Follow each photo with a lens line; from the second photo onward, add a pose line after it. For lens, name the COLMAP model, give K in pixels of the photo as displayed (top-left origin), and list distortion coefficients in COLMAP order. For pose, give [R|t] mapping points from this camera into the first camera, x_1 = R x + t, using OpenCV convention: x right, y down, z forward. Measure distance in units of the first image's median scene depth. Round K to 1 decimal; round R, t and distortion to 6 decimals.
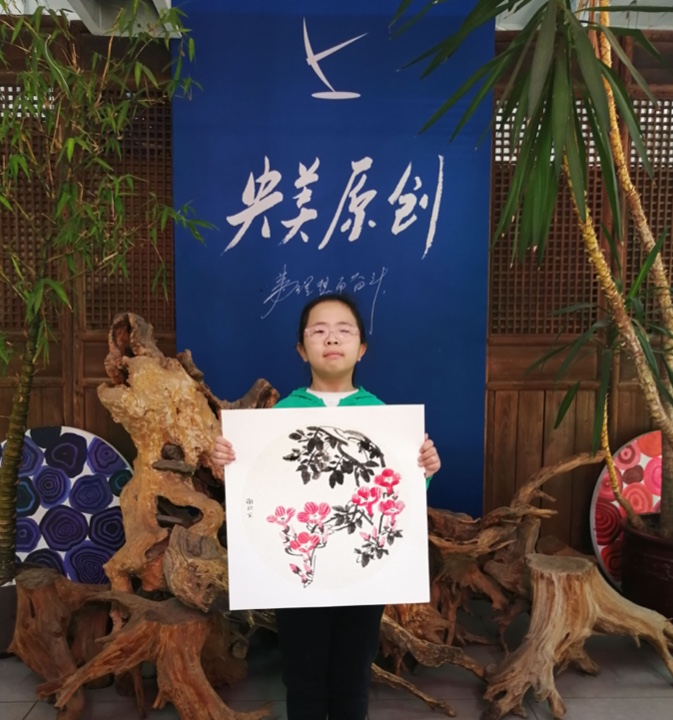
lens RADIAL K [[675.9, 0, 336.8], [0, 675.9, 412.1], [0, 0, 1]] dist [-0.004776, 0.011138]
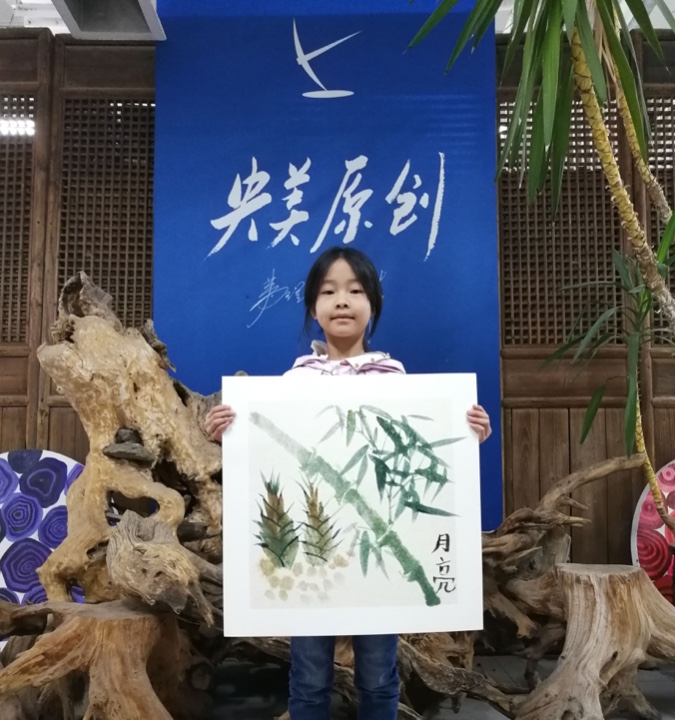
lens RADIAL K [[667.3, 0, 341.2], [0, 667.3, 458.0], [0, 0, 1]] dist [-0.006057, 0.027553]
pose [[0.999553, -0.010595, -0.027957, 0.039297], [0.006330, 0.988899, -0.148454, 0.178245], [0.029220, 0.148211, 0.988524, 0.156977]]
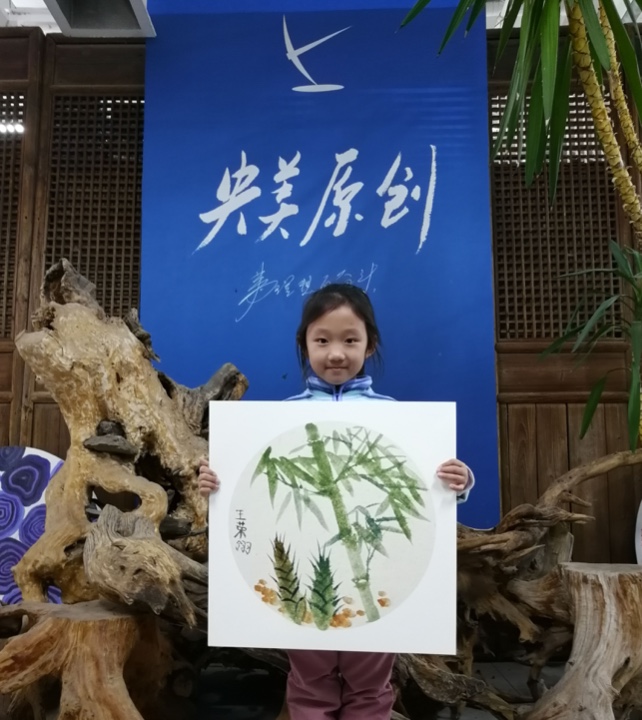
lens RADIAL K [[656.5, 0, 322.7], [0, 656.5, 439.2], [0, 0, 1]] dist [-0.000313, 0.017474]
pose [[0.999108, -0.013084, -0.040159, 0.036813], [0.005312, 0.982184, -0.187845, 0.186193], [0.041901, 0.187464, 0.981377, 0.201433]]
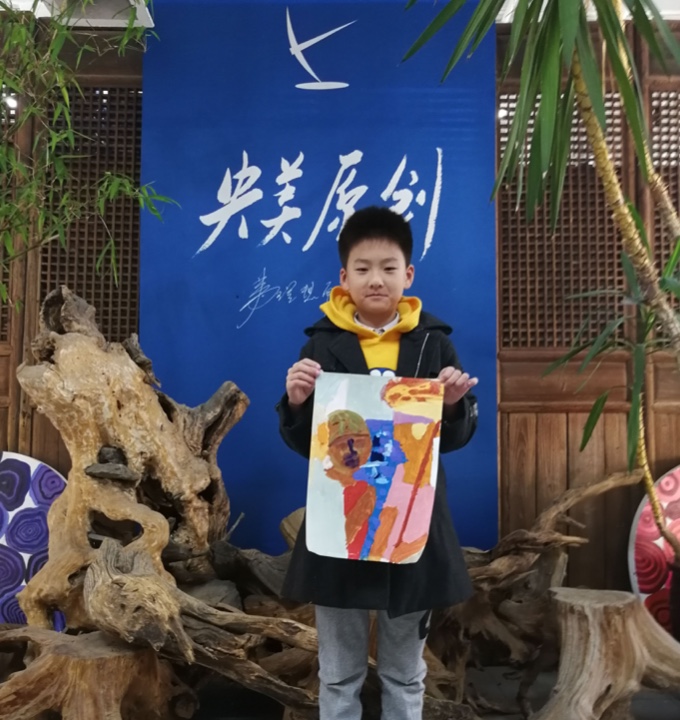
lens RADIAL K [[686.5, 0, 342.8], [0, 686.5, 432.2], [0, 0, 1]] dist [-0.007584, 0.026187]
pose [[0.999760, -0.002988, -0.021689, 0.047028], [0.000124, 0.991399, -0.130876, 0.118205], [0.021894, 0.130842, 0.991161, 0.149503]]
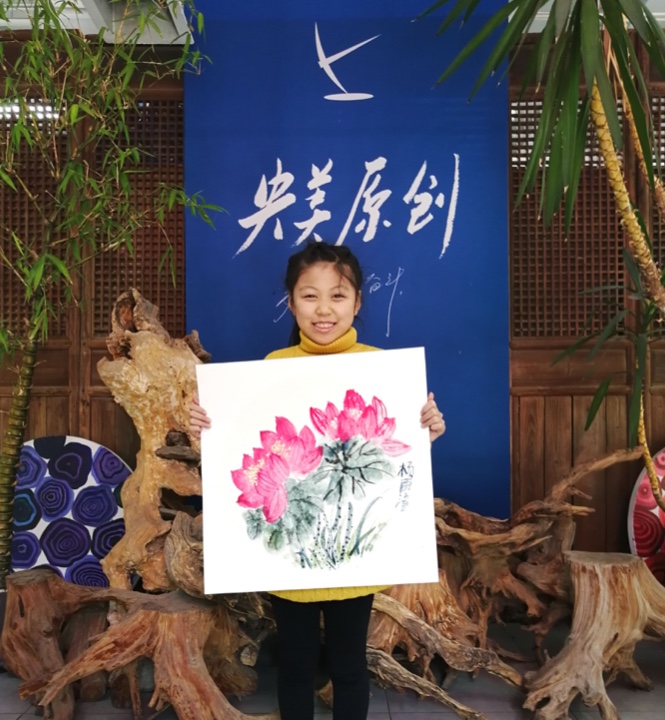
lens RADIAL K [[656.6, 0, 335.6], [0, 656.6, 438.6], [0, 0, 1]] dist [-0.008032, 0.028246]
pose [[0.999630, -0.011666, -0.024567, -0.002529], [0.009421, 0.995934, -0.089589, 0.119564], [0.025512, 0.089324, 0.995676, 0.088161]]
